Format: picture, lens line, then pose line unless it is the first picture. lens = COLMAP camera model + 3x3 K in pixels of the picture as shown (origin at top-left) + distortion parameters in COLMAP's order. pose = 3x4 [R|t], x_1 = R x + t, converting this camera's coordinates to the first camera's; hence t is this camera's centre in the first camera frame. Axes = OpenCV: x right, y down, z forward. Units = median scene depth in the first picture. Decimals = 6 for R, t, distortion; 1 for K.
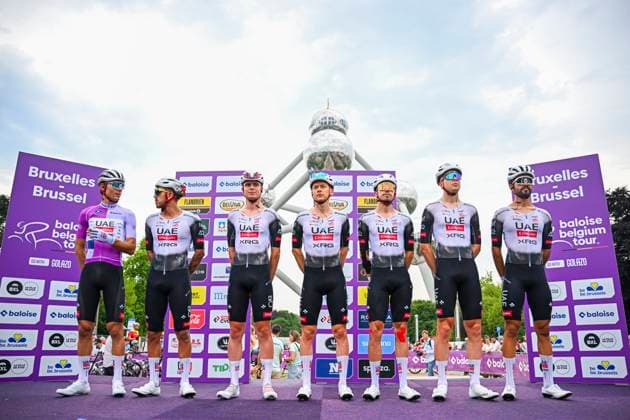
lens RADIAL K [[457.2, 0, 315.0], [0, 457.2, 210.0], [0, 0, 1]] dist [-0.112728, 0.071617]
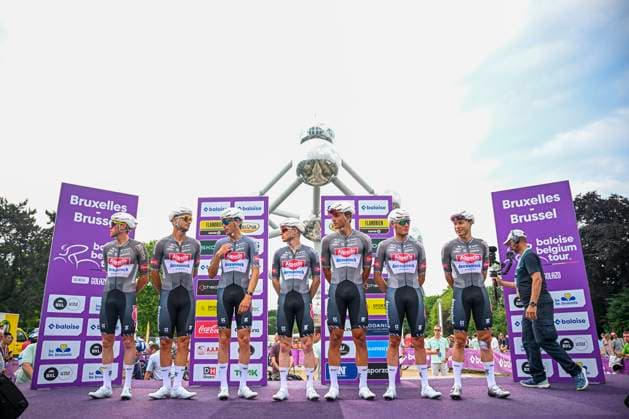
lens RADIAL K [[431.8, 0, 306.0], [0, 431.8, 202.9], [0, 0, 1]] dist [-0.110064, 0.070166]
pose [[0.999945, -0.008363, 0.006271, -0.049431], [0.008518, 0.999648, -0.025113, -0.046982], [-0.006059, 0.025165, 0.999665, -0.081076]]
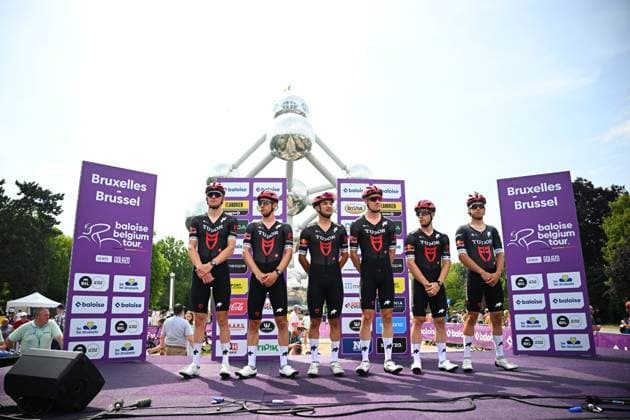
lens RADIAL K [[432.5, 0, 306.5], [0, 432.5, 203.4], [0, 0, 1]] dist [-0.110064, 0.070166]
pose [[0.997075, 0.010251, 0.075744, -0.181511], [-0.012931, 0.999304, 0.034980, -0.067978], [-0.075333, -0.035857, 0.996514, -0.115138]]
